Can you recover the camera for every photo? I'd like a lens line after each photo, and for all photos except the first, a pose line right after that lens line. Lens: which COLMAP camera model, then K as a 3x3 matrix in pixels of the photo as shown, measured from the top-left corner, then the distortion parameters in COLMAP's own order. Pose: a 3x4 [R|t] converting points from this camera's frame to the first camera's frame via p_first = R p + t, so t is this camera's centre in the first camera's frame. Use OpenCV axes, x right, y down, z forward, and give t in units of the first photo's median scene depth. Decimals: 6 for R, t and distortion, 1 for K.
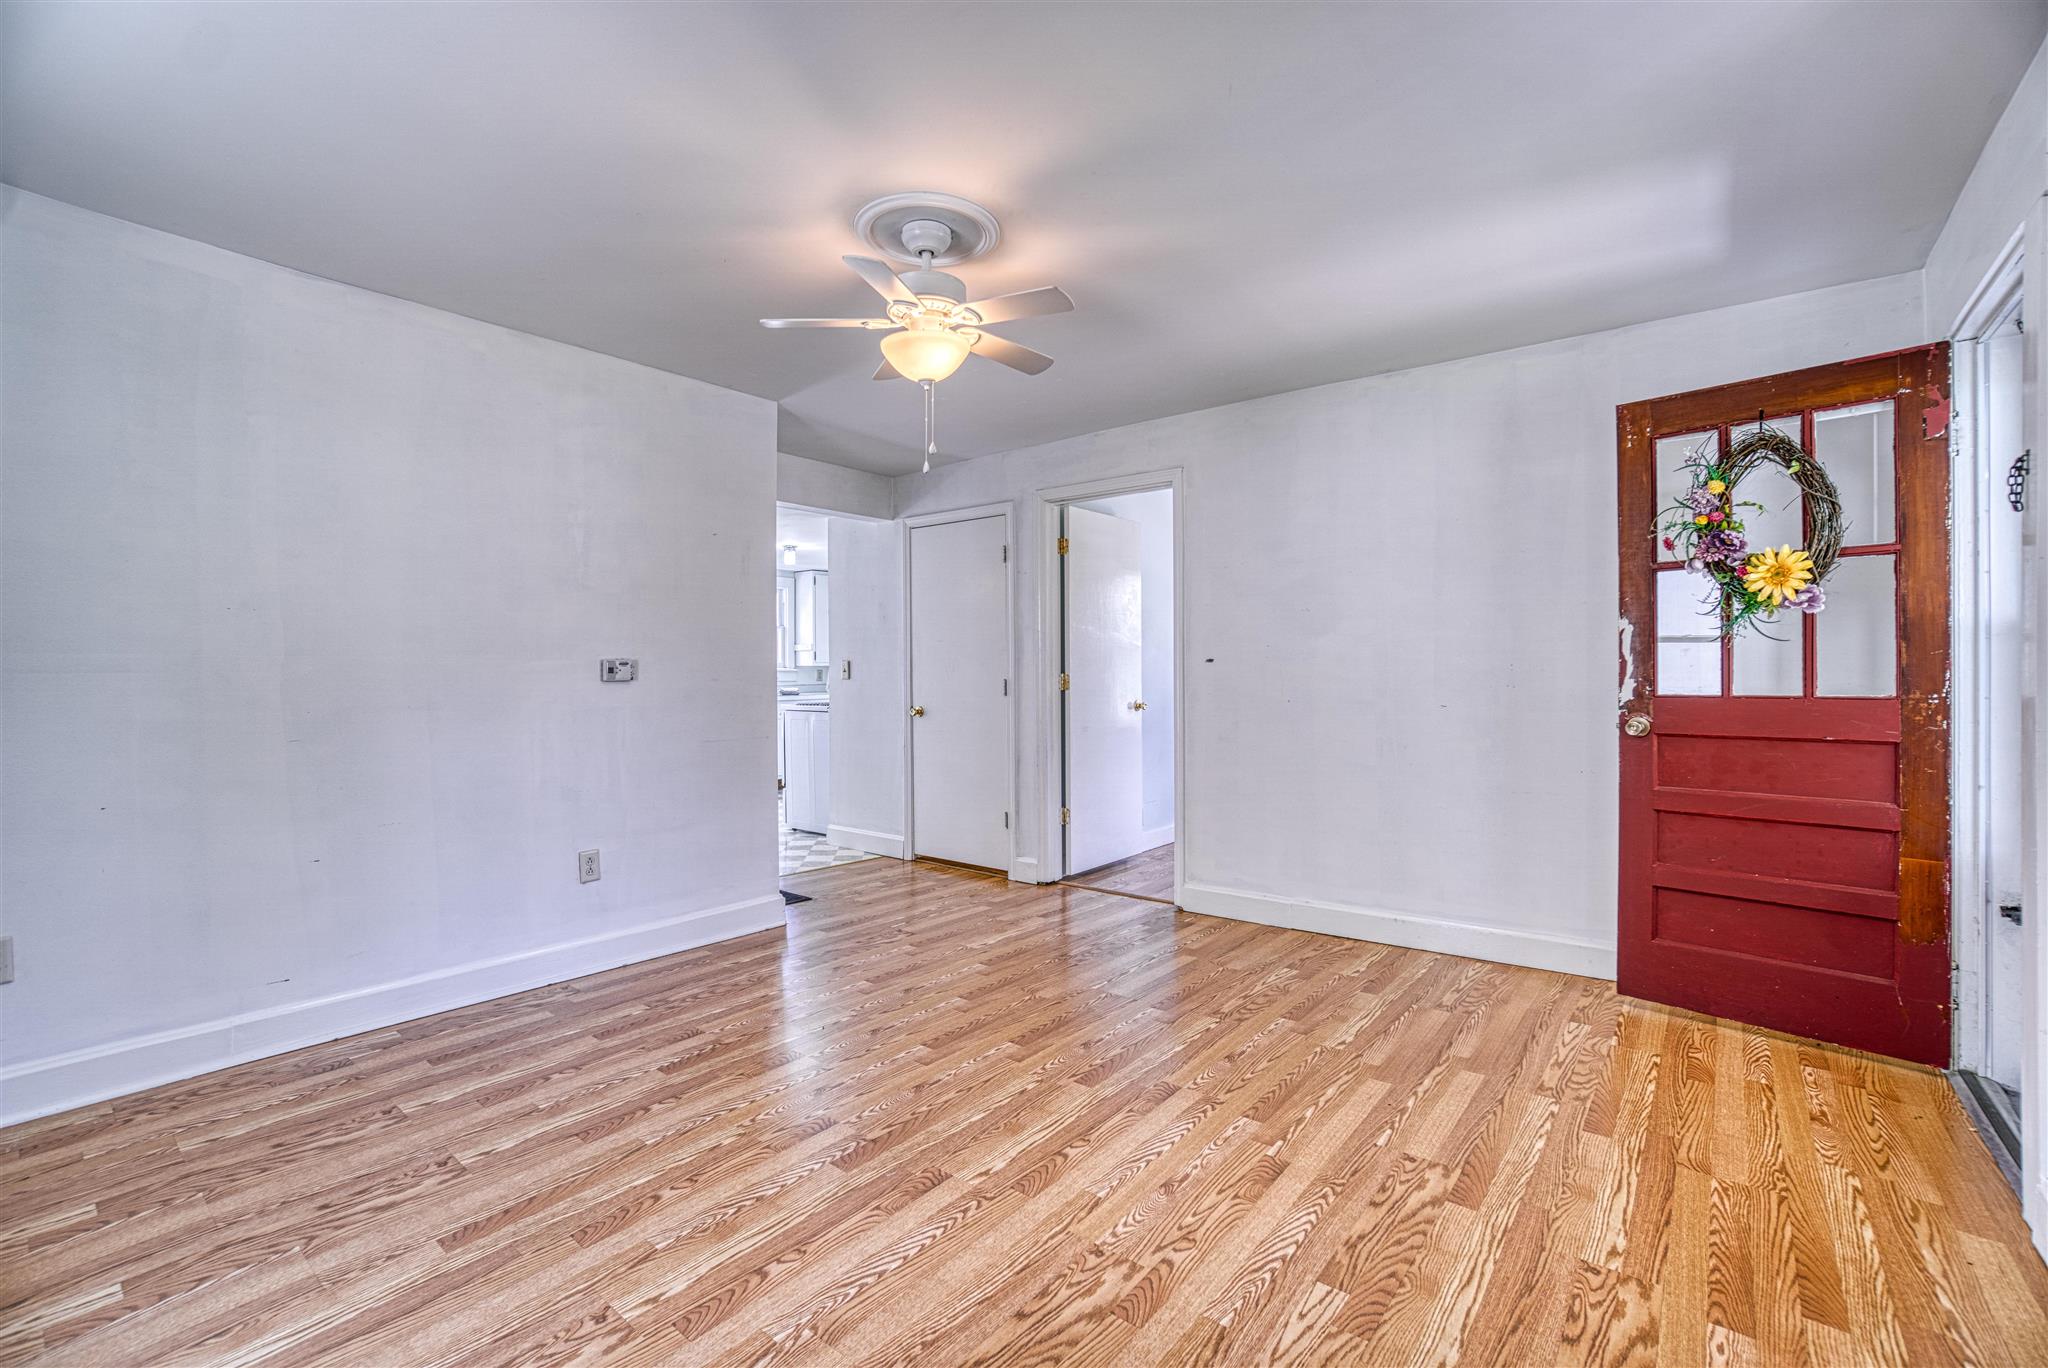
lens RADIAL K [[894.1, 0, 1018.1], [0, 894.1, 679.4], [0, 0, 1]] dist [-0.072741, 0.026752]
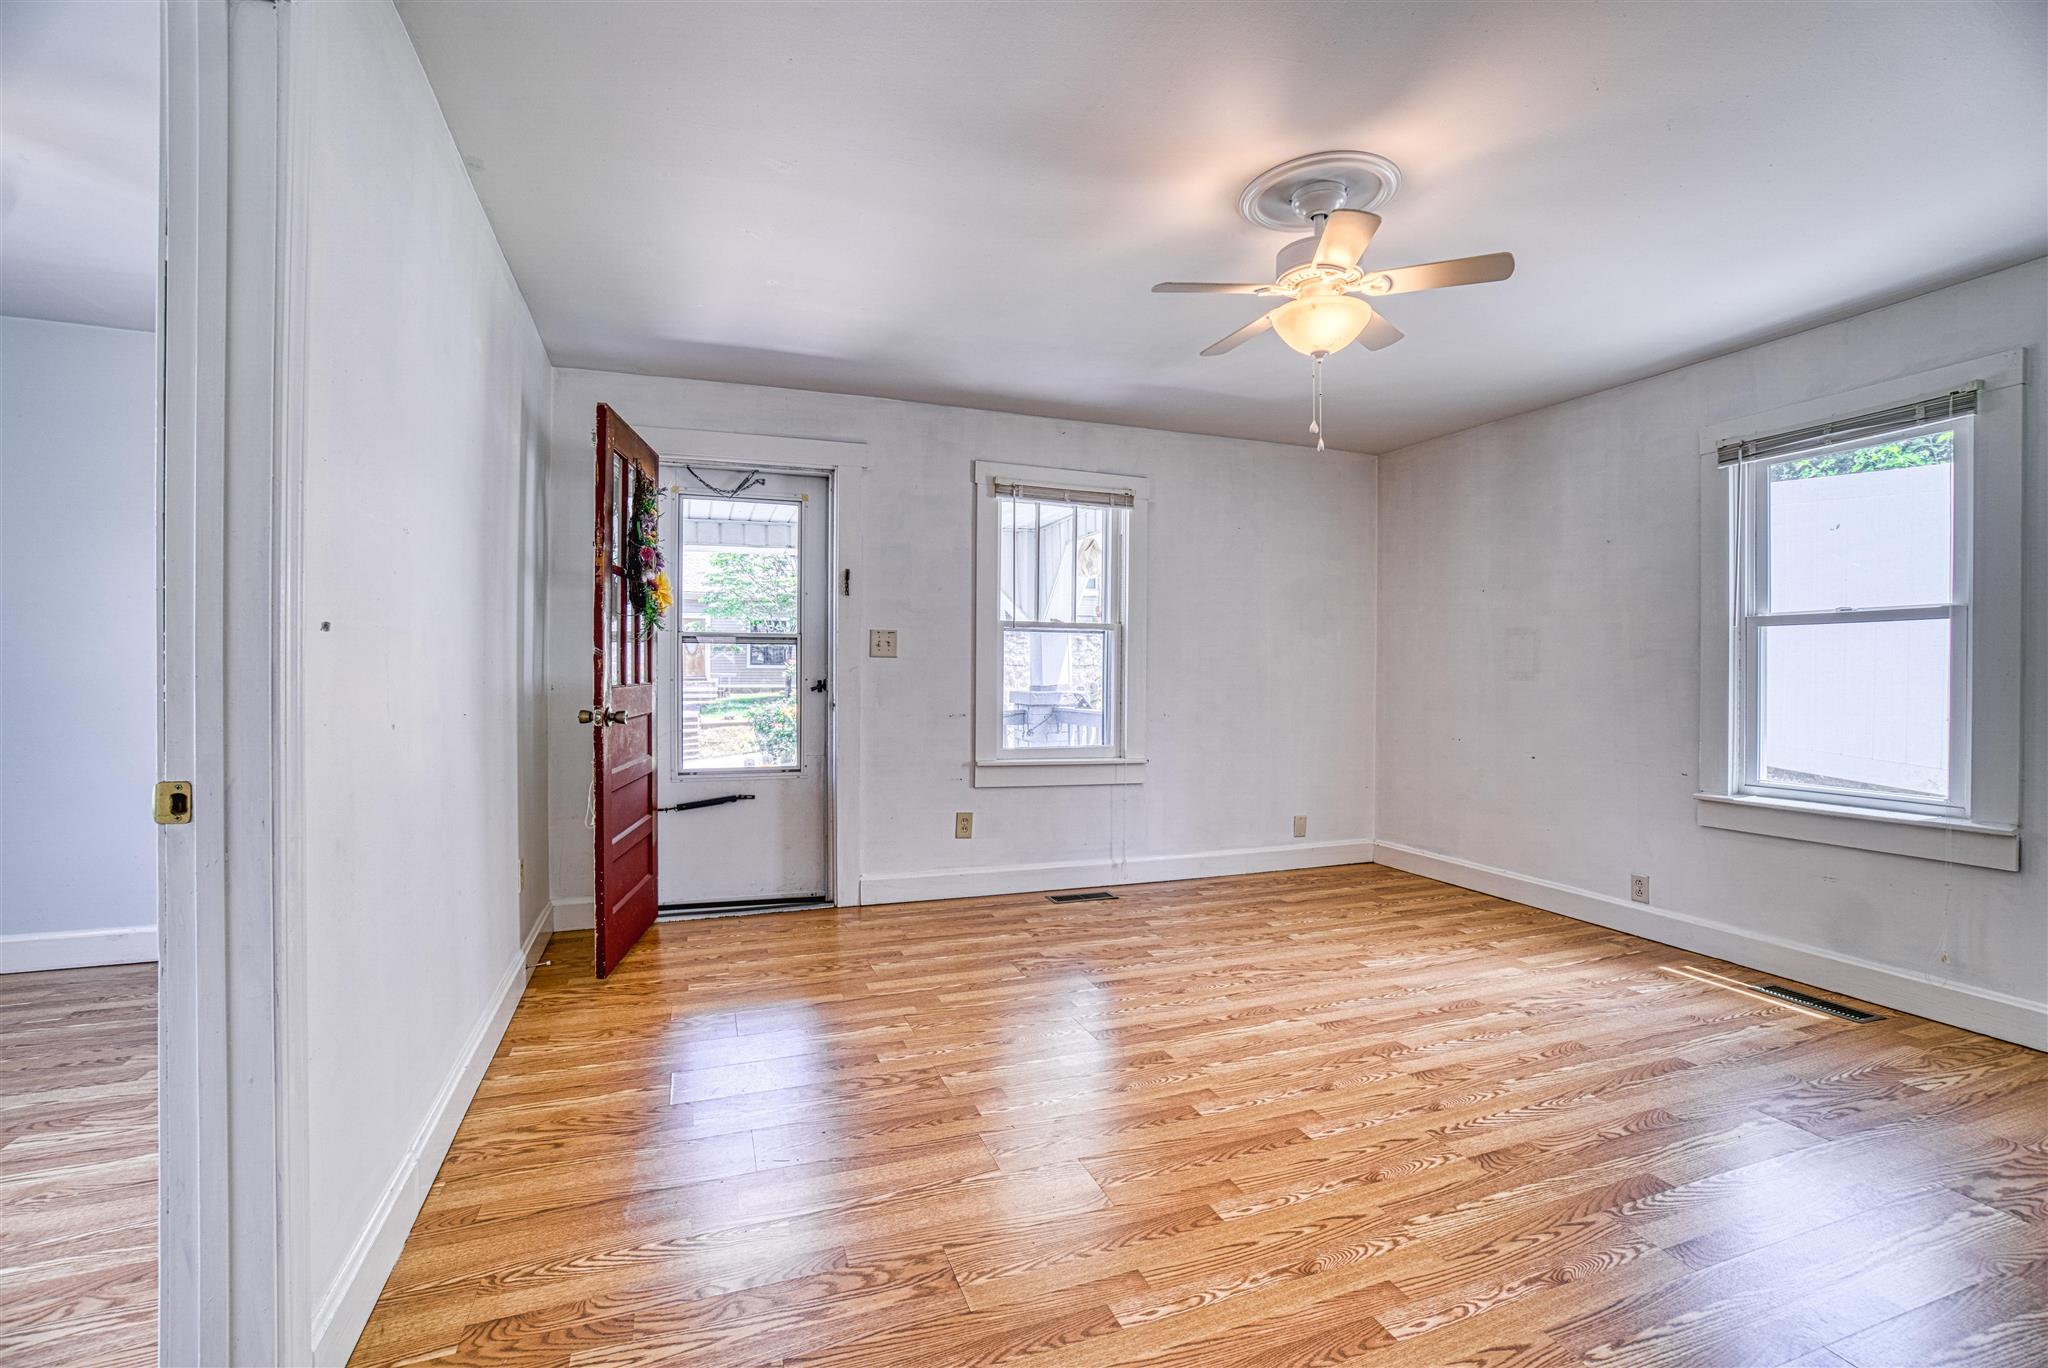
lens RADIAL K [[894.1, 0, 1018.1], [0, 894.1, 679.4], [0, 0, 1]] dist [-0.072741, 0.026752]
pose [[-0.858428, -0.006295, 0.512895, -0.300034], [0.003115, 0.999842, 0.017484, -0.009006], [-0.512924, 0.016606, -0.858273, 1.914297]]
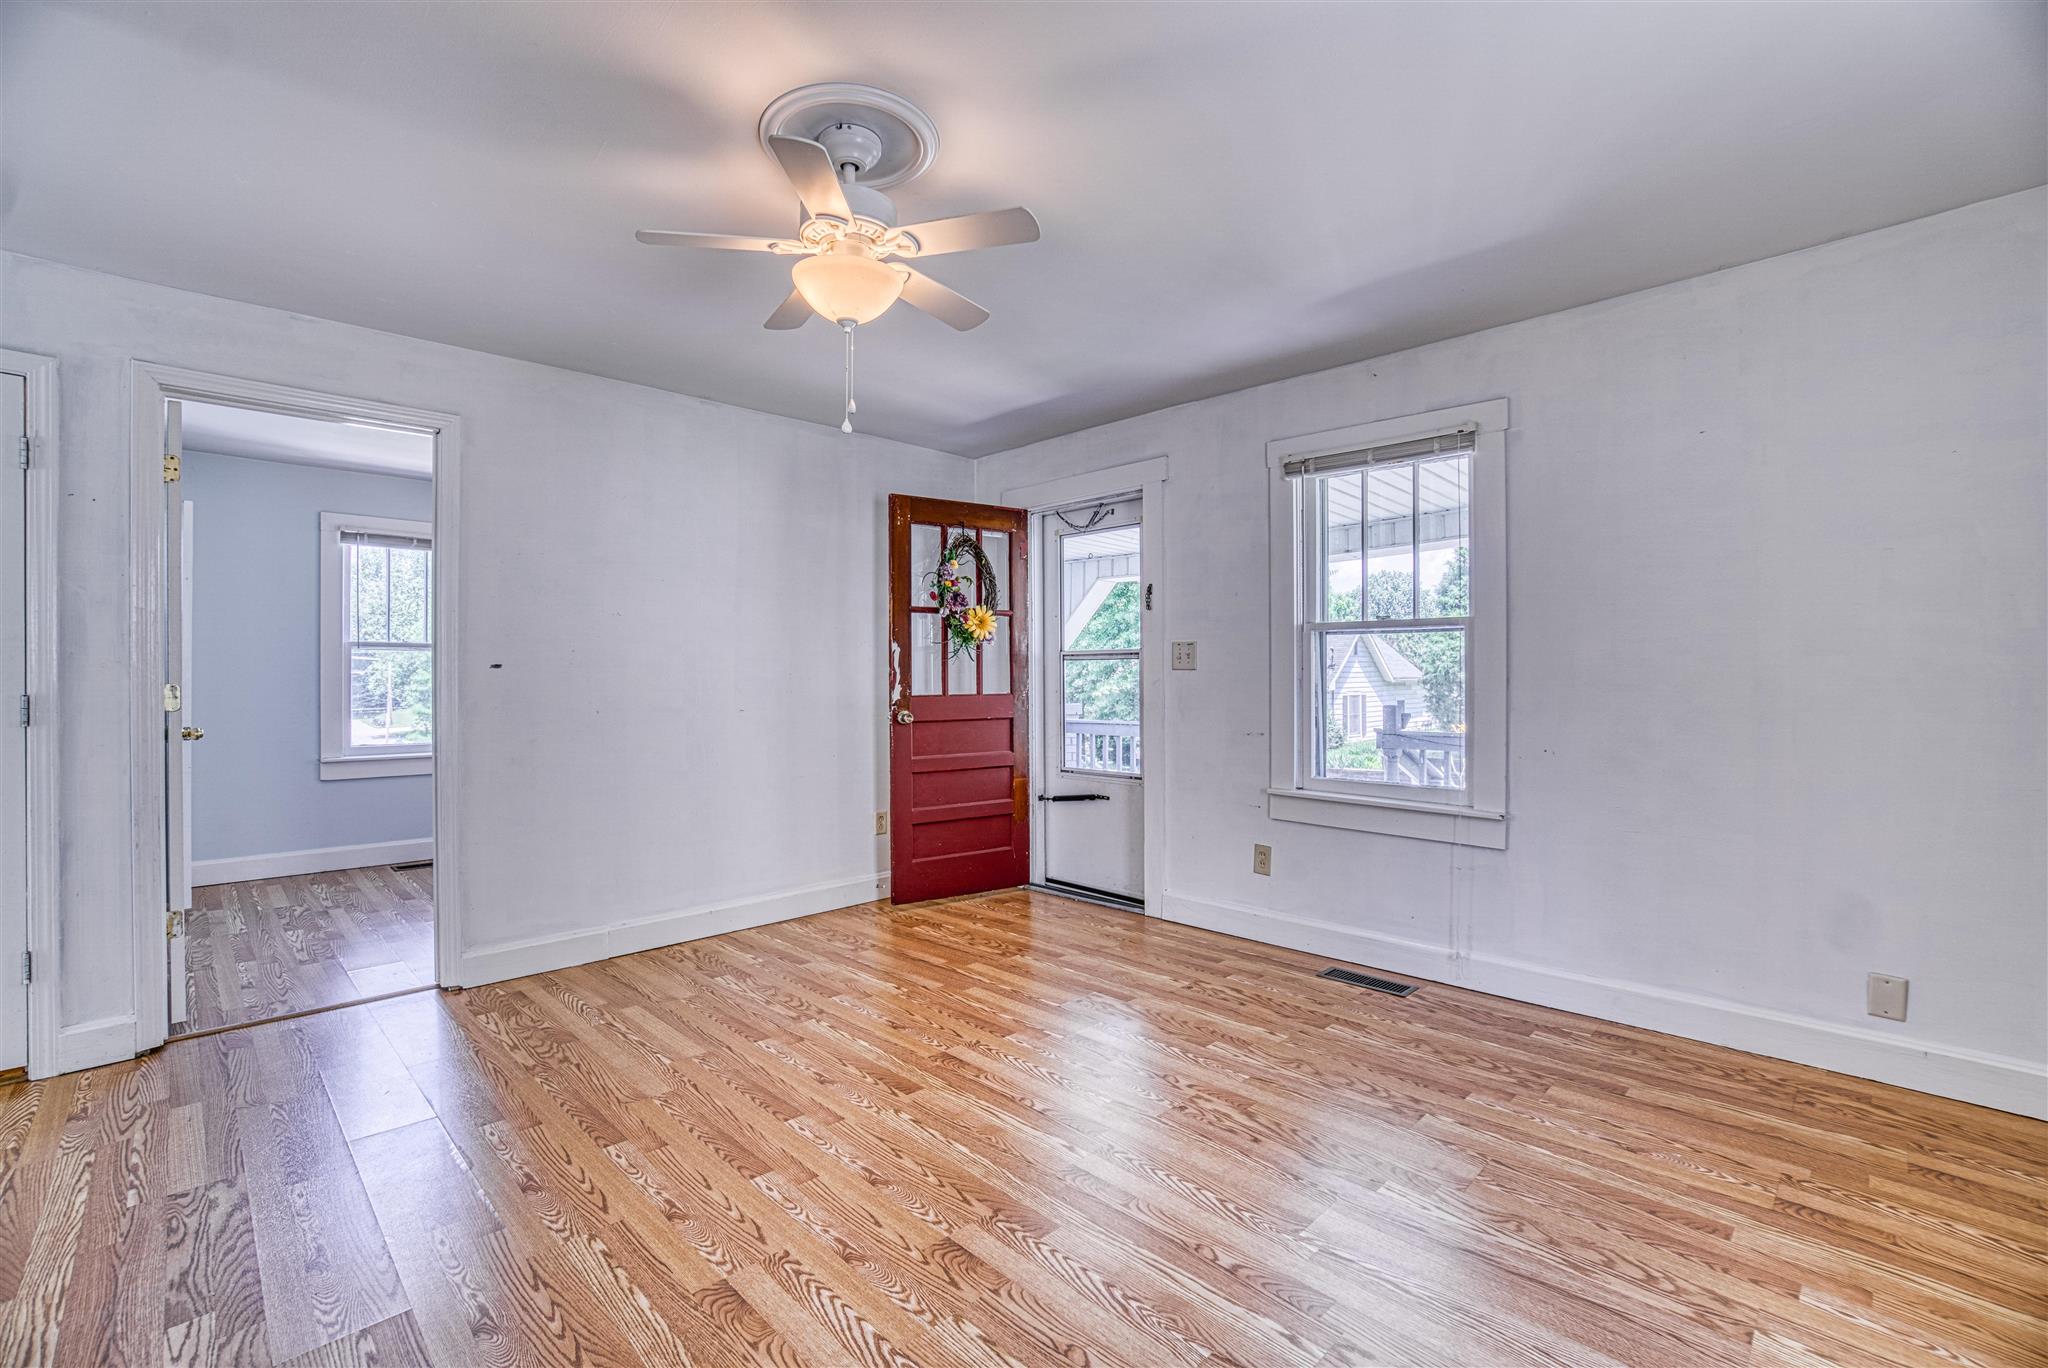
lens RADIAL K [[894.1, 0, 1018.1], [0, 894.1, 679.4], [0, 0, 1]] dist [-0.072741, 0.026752]
pose [[0.111042, 0.002955, 0.993811, -0.870319], [0.010876, 0.999932, -0.004189, -0.001384], [-0.993756, 0.011274, 0.111002, 0.737871]]
